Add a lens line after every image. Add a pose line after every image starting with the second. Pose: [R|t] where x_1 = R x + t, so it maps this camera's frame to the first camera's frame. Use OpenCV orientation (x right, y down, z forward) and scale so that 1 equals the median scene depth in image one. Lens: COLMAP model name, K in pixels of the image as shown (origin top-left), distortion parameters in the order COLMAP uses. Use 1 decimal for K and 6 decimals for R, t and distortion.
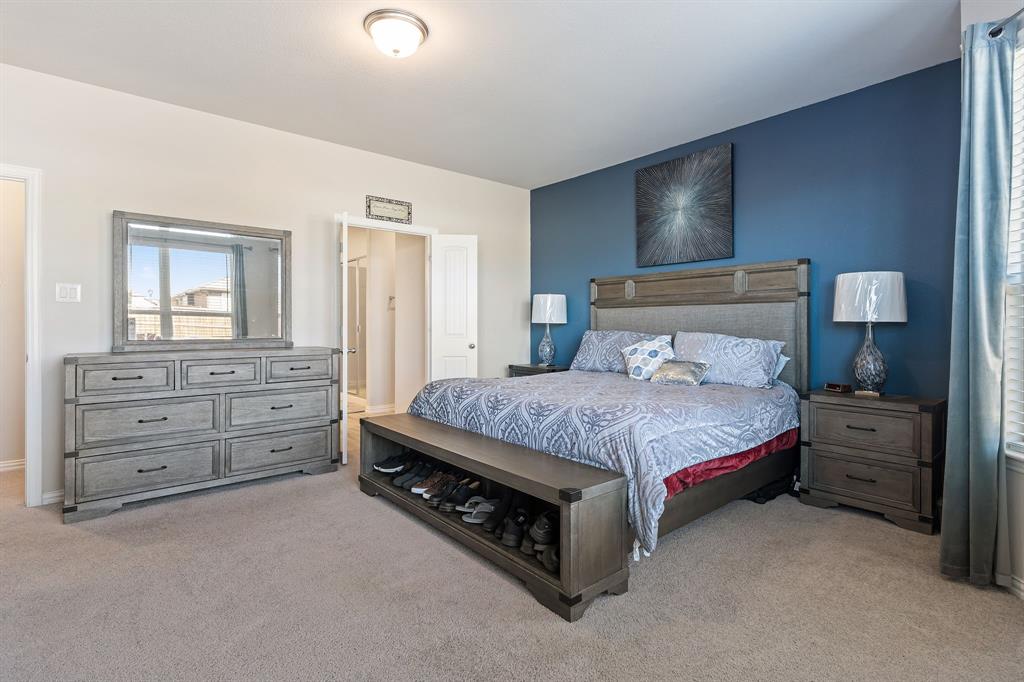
lens RADIAL K [[497.7, 0, 513.7], [0, 497.7, 331.1], [0, 0, 1]] dist [-0.002679, 0.000121]
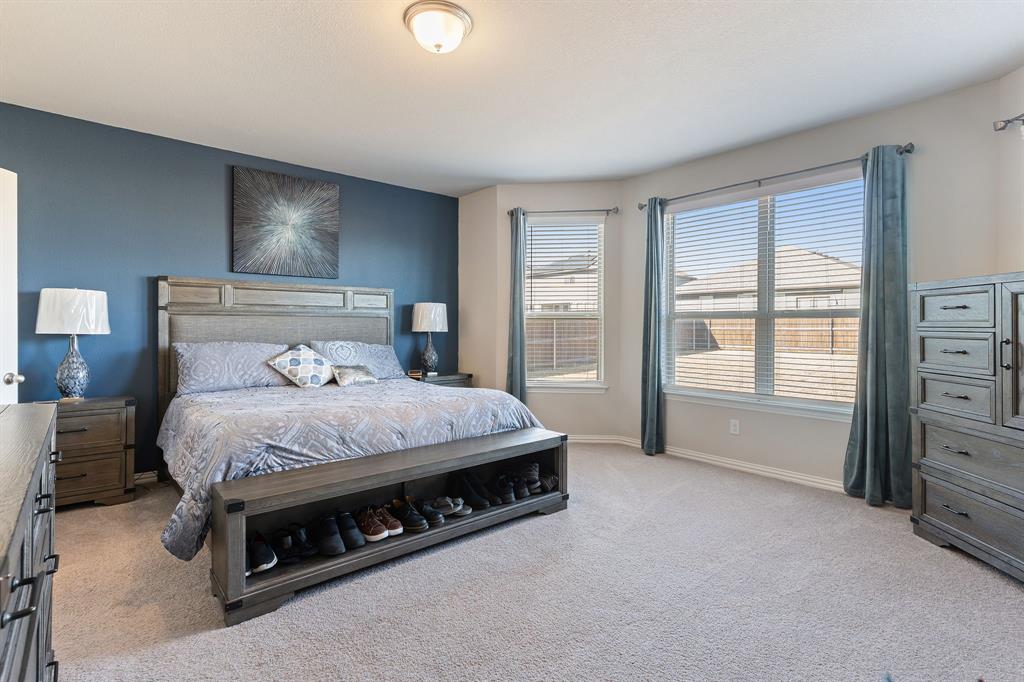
lens RADIAL K [[497.7, 0, 513.7], [0, 497.7, 331.1], [0, 0, 1]] dist [-0.002679, 0.000121]
pose [[-0.010862, -0.007852, 0.999910, -0.711267], [0.009738, 0.999921, 0.007958, -0.022839], [-0.999894, 0.009823, -0.010785, 0.525973]]
